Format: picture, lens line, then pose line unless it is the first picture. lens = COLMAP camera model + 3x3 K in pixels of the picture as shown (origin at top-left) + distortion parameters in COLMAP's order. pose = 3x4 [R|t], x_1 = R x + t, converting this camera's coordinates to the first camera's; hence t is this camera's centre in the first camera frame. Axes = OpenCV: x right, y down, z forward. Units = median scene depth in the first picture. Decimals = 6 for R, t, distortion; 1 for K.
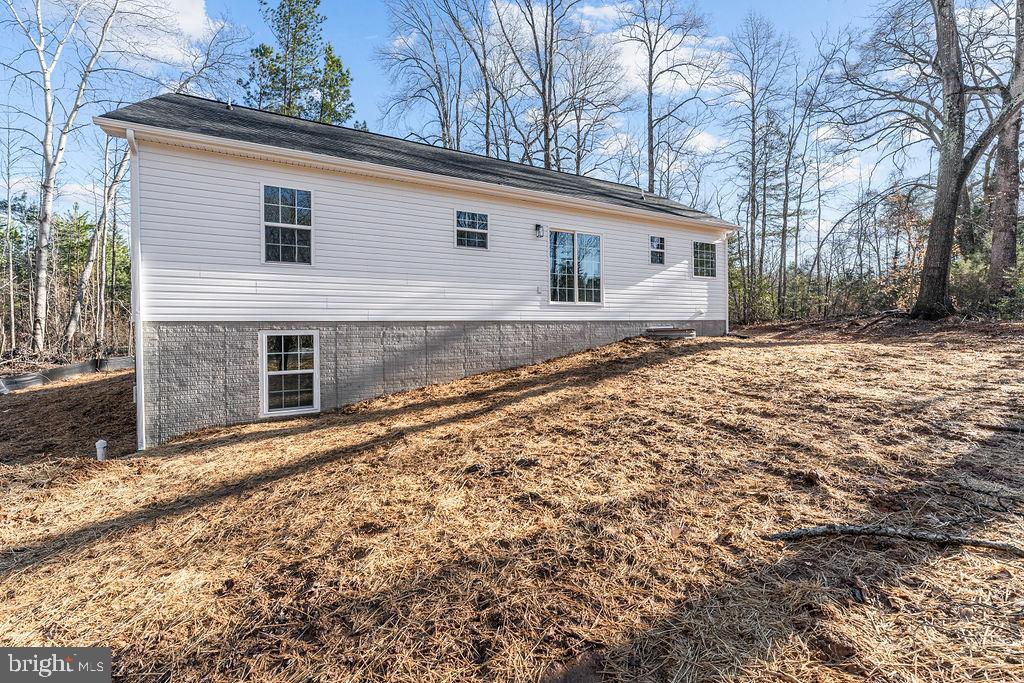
lens RADIAL K [[412.4, 0, 512.0], [0, 412.4, 325.1], [0, 0, 1]] dist [0.002225, 0.000788]
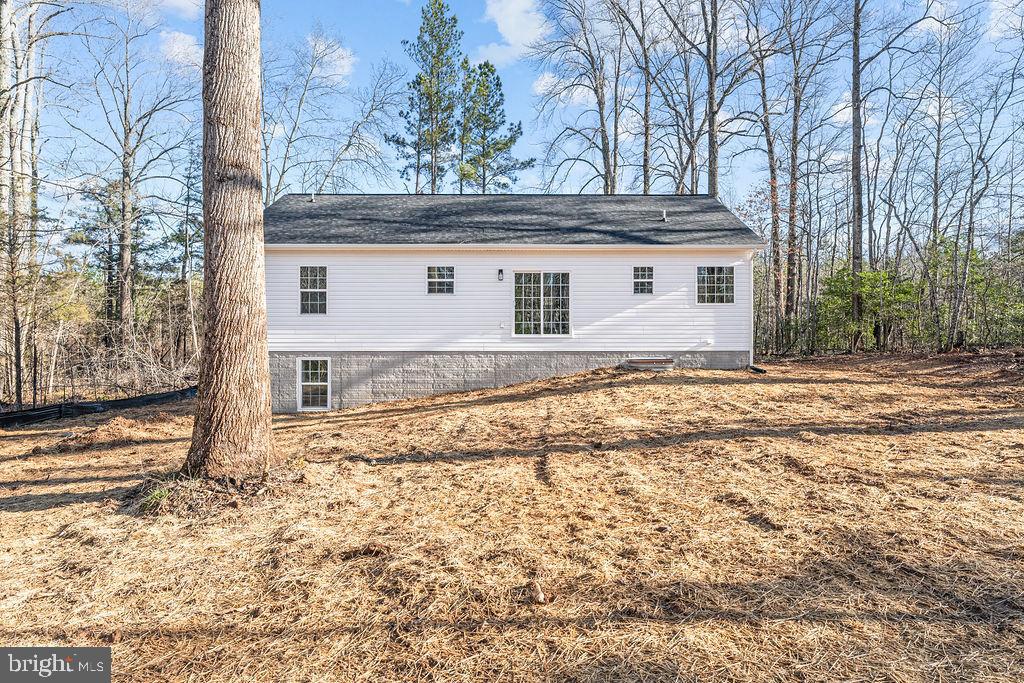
lens RADIAL K [[554.5, 0, 506.7], [0, 554.5, 340.3], [0, 0, 1]] dist [0.000704, -0.002891]
pose [[0.881815, 0.004559, -0.471574, 0.852963], [-0.007097, 0.999968, -0.003604, -0.037917], [0.471542, 0.006525, 0.881819, -0.394468]]
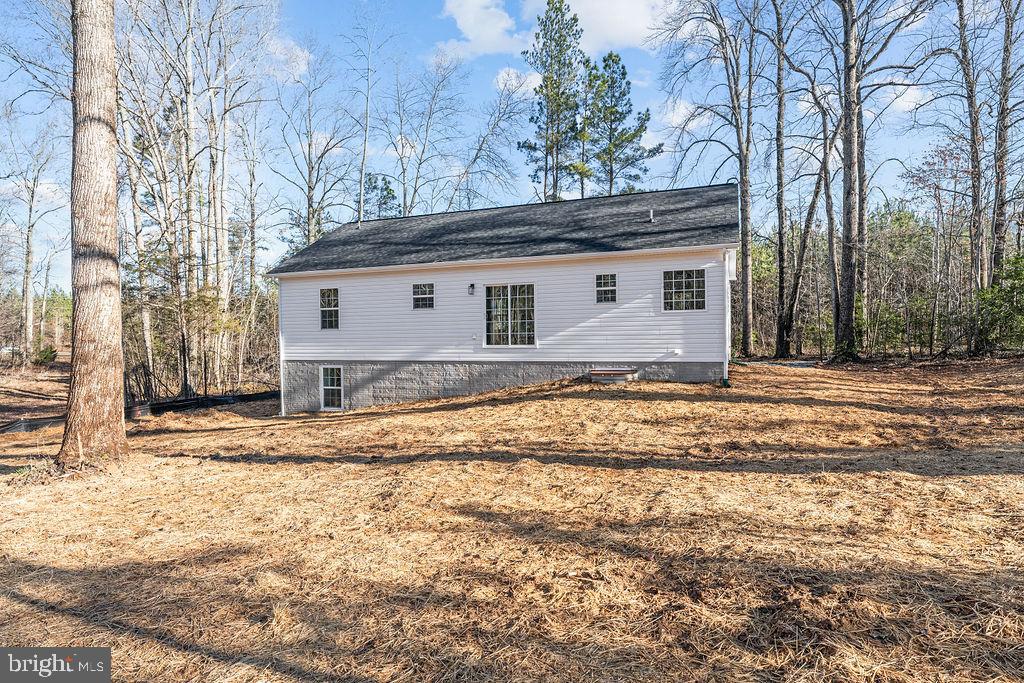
lens RADIAL K [[554.5, 0, 508.0], [0, 554.5, 344.1], [0, 0, 1]] dist [0.000704, -0.002891]
pose [[0.647277, 0.010483, -0.762183, 1.462266], [0.007100, 0.999779, 0.019780, -0.098308], [0.762222, -0.018215, 0.647059, -0.003332]]
